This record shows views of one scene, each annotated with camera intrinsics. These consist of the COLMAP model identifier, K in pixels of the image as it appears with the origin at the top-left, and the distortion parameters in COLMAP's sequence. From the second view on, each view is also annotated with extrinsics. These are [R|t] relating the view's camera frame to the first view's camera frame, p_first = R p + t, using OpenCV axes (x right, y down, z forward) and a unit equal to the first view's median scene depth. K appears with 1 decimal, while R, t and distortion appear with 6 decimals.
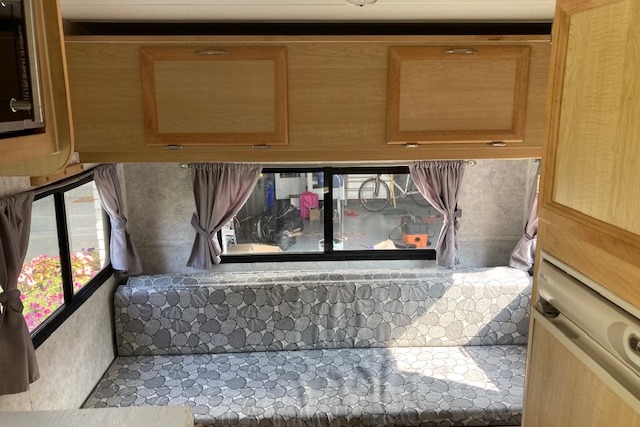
lens RADIAL K [[519.8, 0, 318.6], [0, 519.8, 212.9], [0, 0, 1]] dist [0.040815, -0.053348]
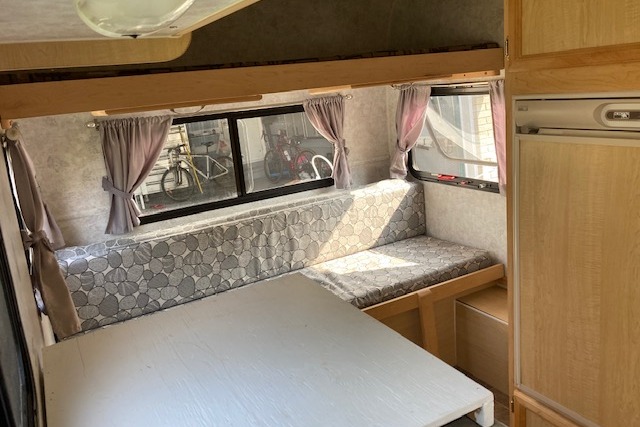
lens RADIAL K [[519.8, 0, 323.0], [0, 519.8, 211.2], [0, 0, 1]] dist [0.040815, -0.053348]
pose [[0.883365, -0.184915, 0.430665, -0.324307], [0.186160, 0.981718, 0.039678, 0.104112], [-0.430128, 0.045122, 0.901639, -0.027501]]
